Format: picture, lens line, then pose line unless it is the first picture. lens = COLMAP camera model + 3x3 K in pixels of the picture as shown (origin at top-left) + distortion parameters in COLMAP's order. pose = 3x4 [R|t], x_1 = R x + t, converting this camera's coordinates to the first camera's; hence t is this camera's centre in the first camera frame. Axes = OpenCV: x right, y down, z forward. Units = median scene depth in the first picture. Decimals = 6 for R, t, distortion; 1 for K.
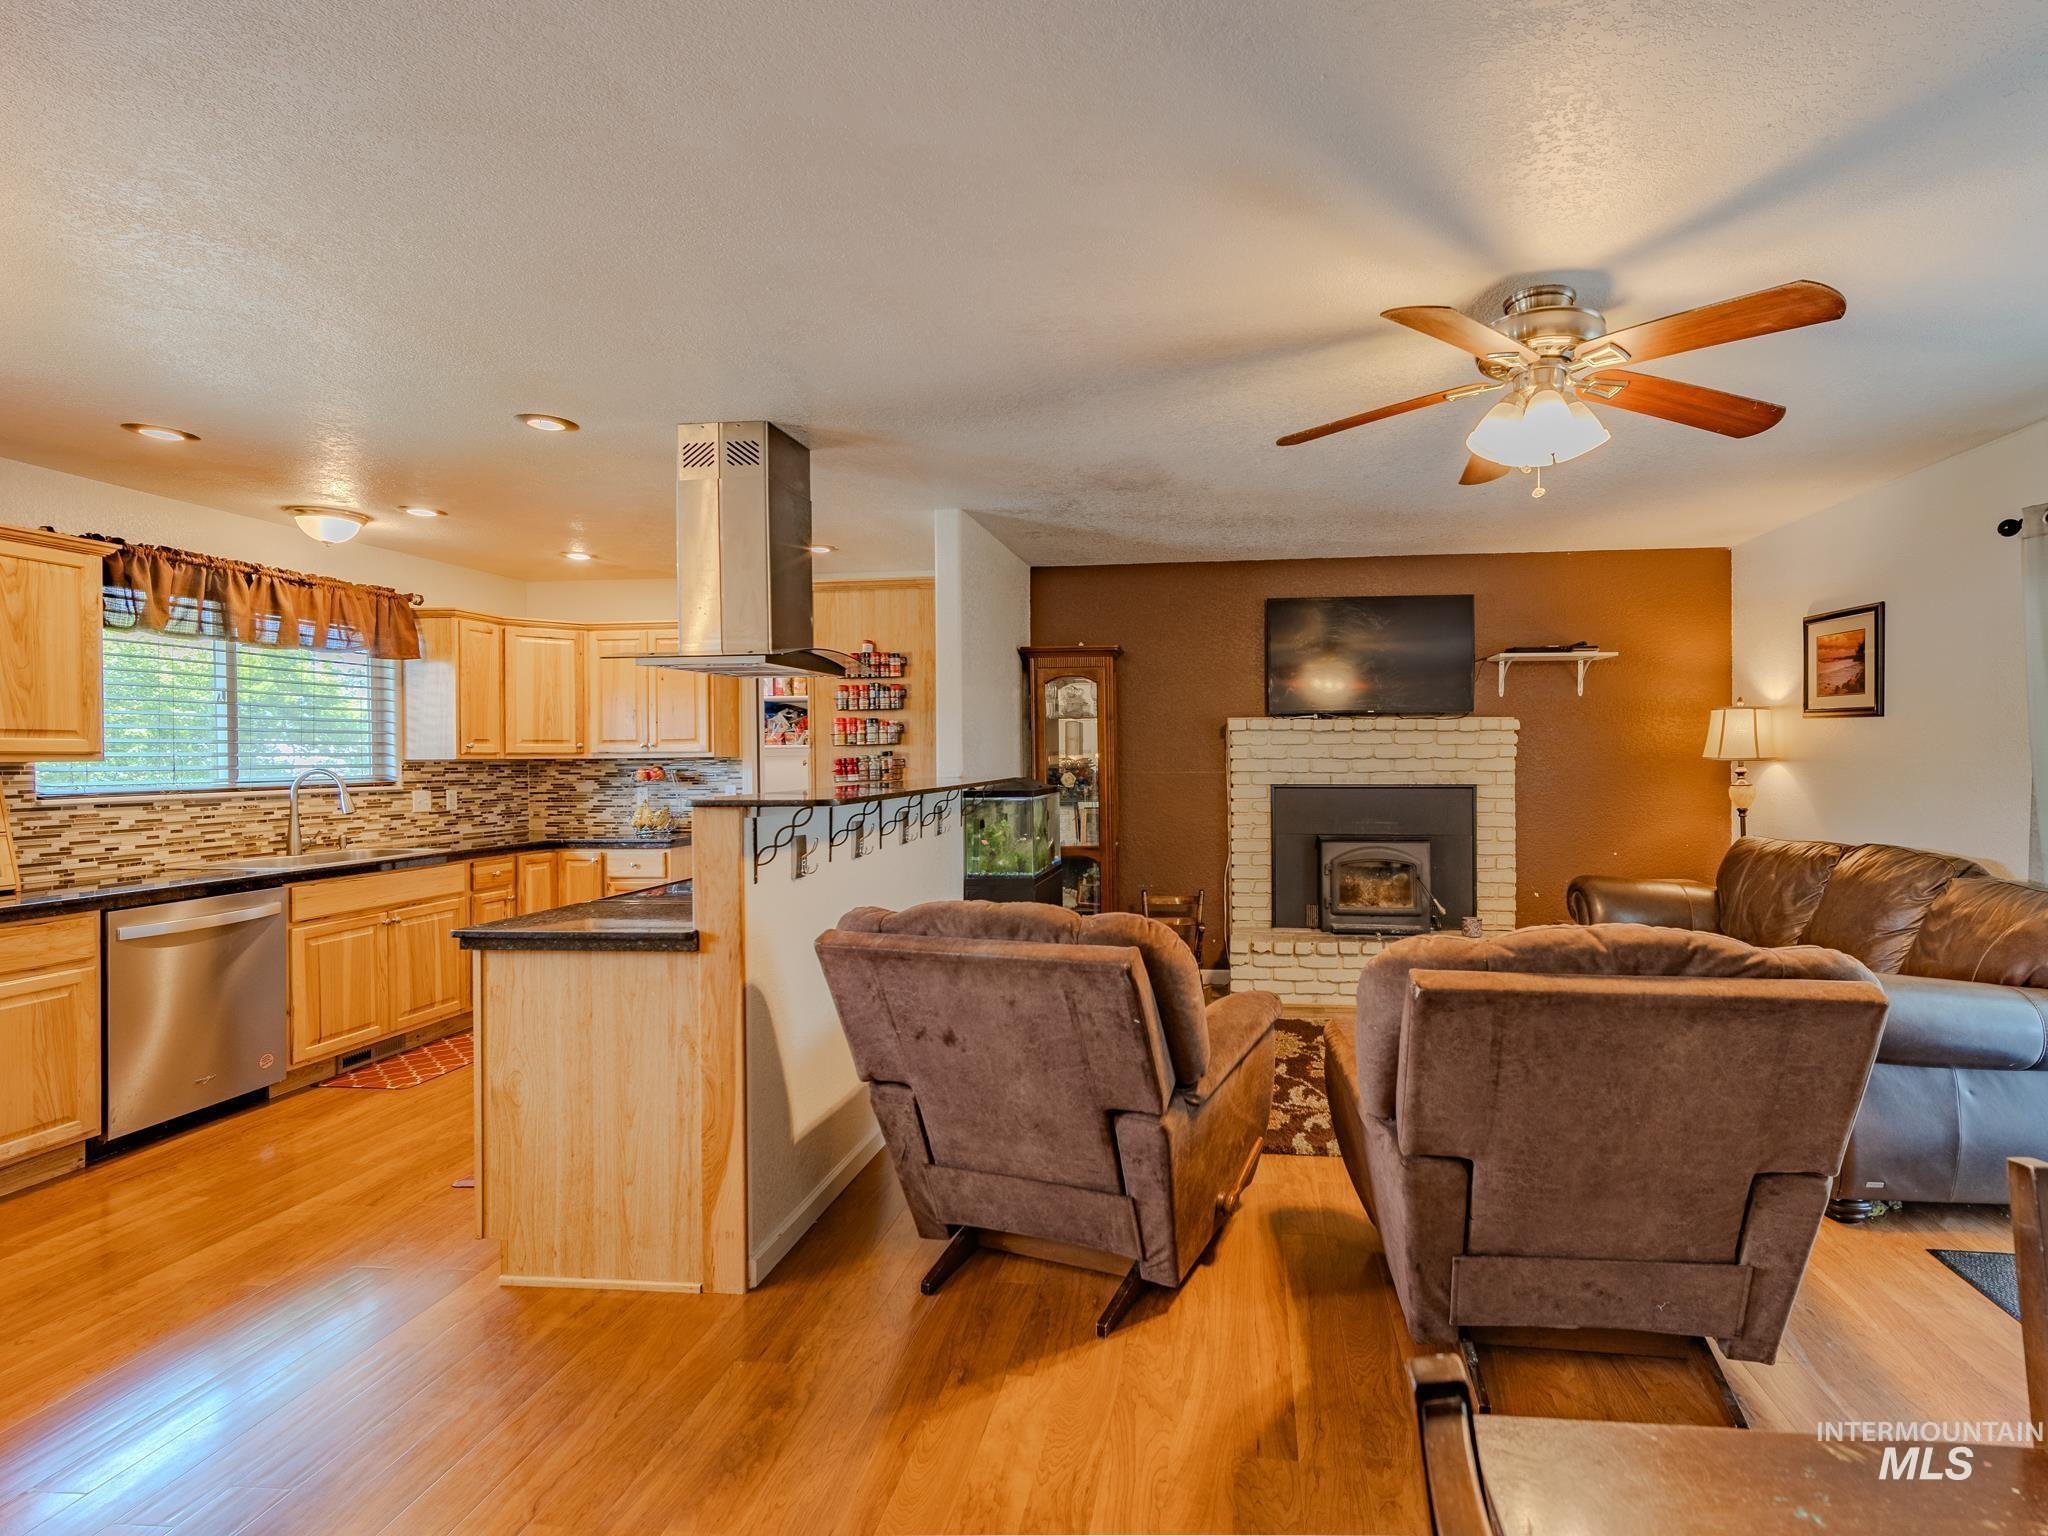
lens RADIAL K [[984.2, 0, 1150.3], [0, 984.2, 759.7], [0, 0, 1]] dist [-0.003756, 0.008135]
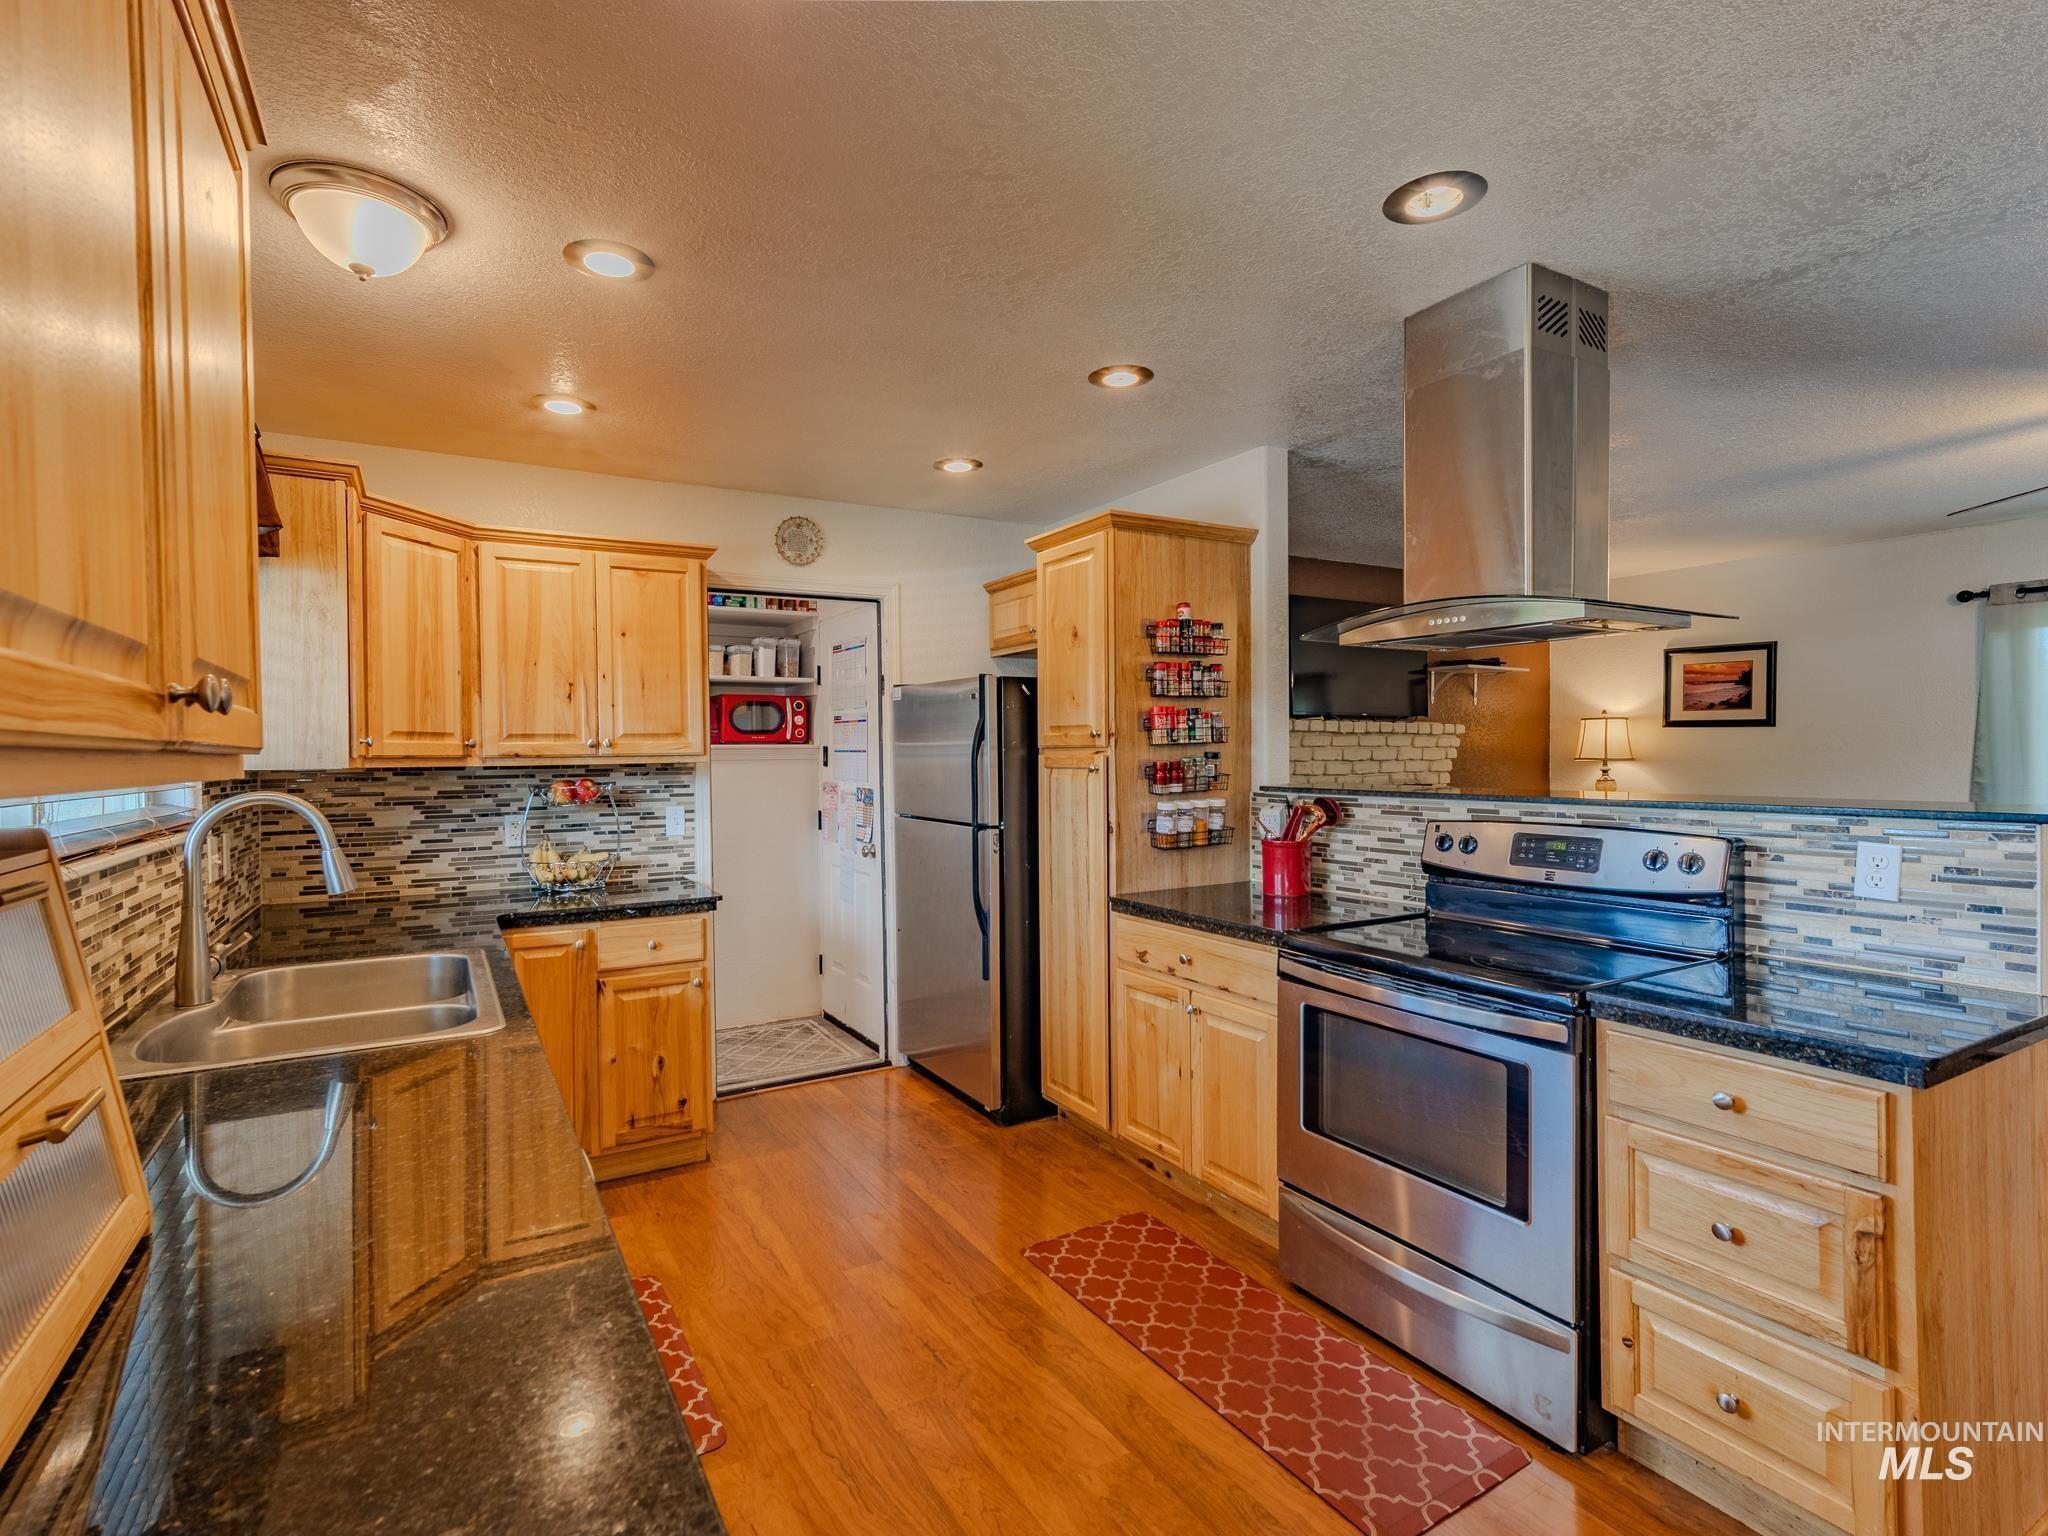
lens RADIAL K [[985.1, 0, 994.4], [0, 985.1, 762.3], [0, 0, 1]] dist [-0.003327, 0.008201]
pose [[0.818417, -0.005114, 0.574602, -0.835093], [0.006963, 0.999975, -0.001018, -0.001215], [-0.574583, 0.004834, 0.818432, 0.472543]]
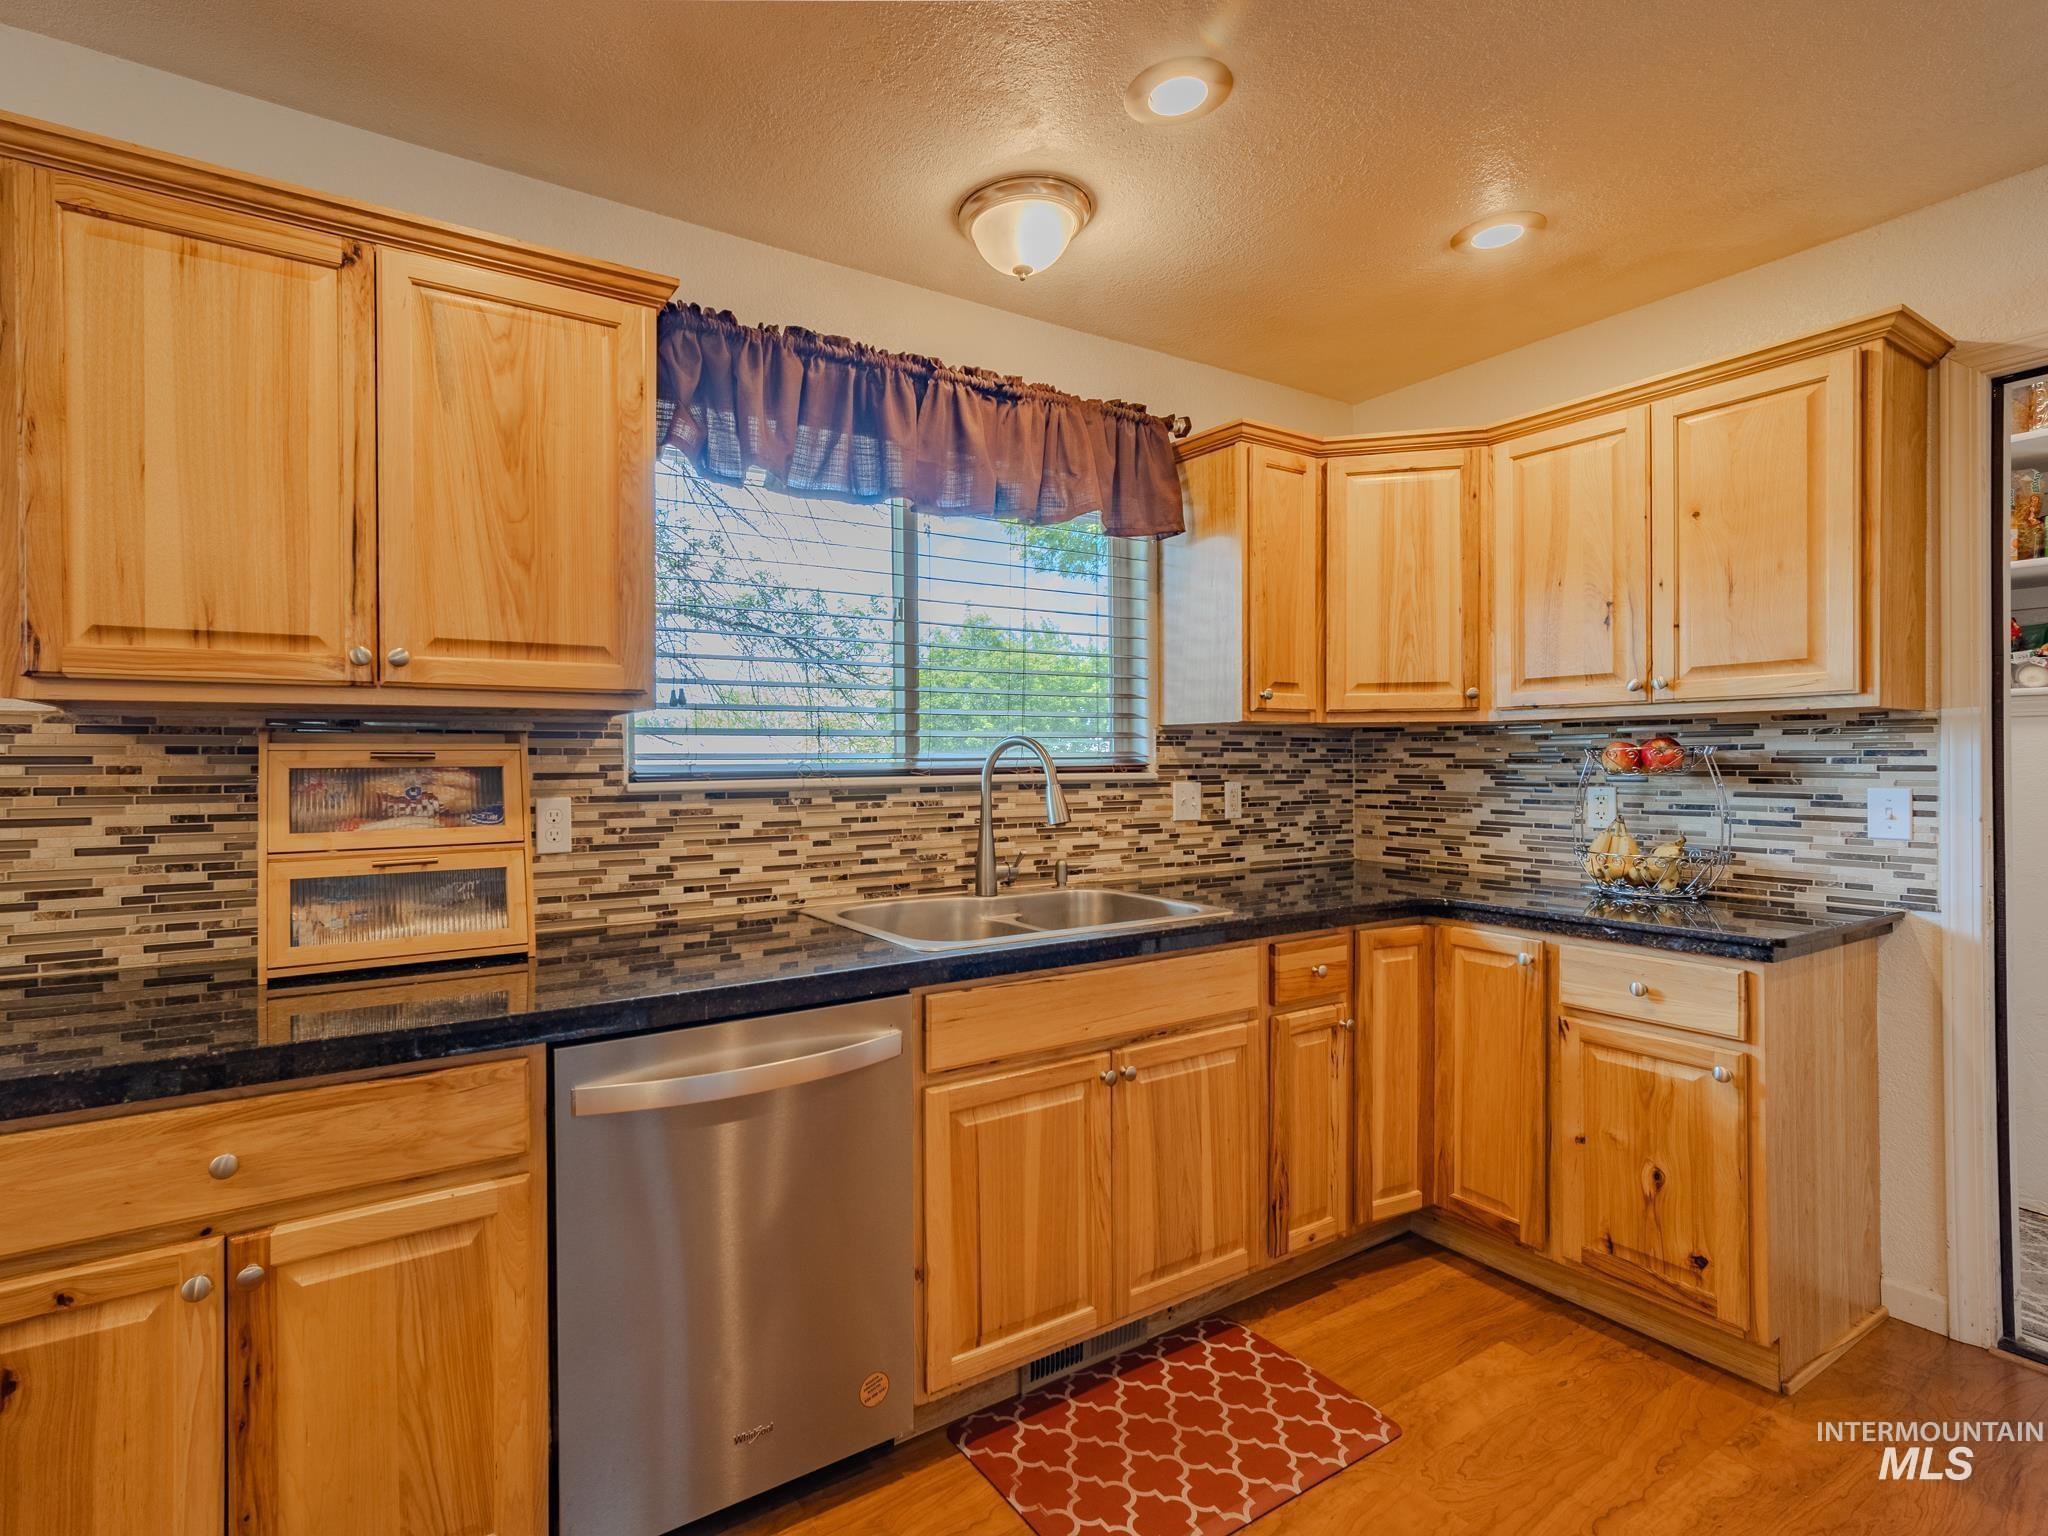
lens RADIAL K [[985.2, 0, 894.3], [0, 985.2, 761.8], [0, 0, 1]] dist [-0.001969, 0.007348]
pose [[0.585779, 0.009021, -0.810420, -0.460101], [-0.003340, 0.999956, 0.008716, 0.018886], [0.810464, -0.002399, 0.585784, 0.643721]]
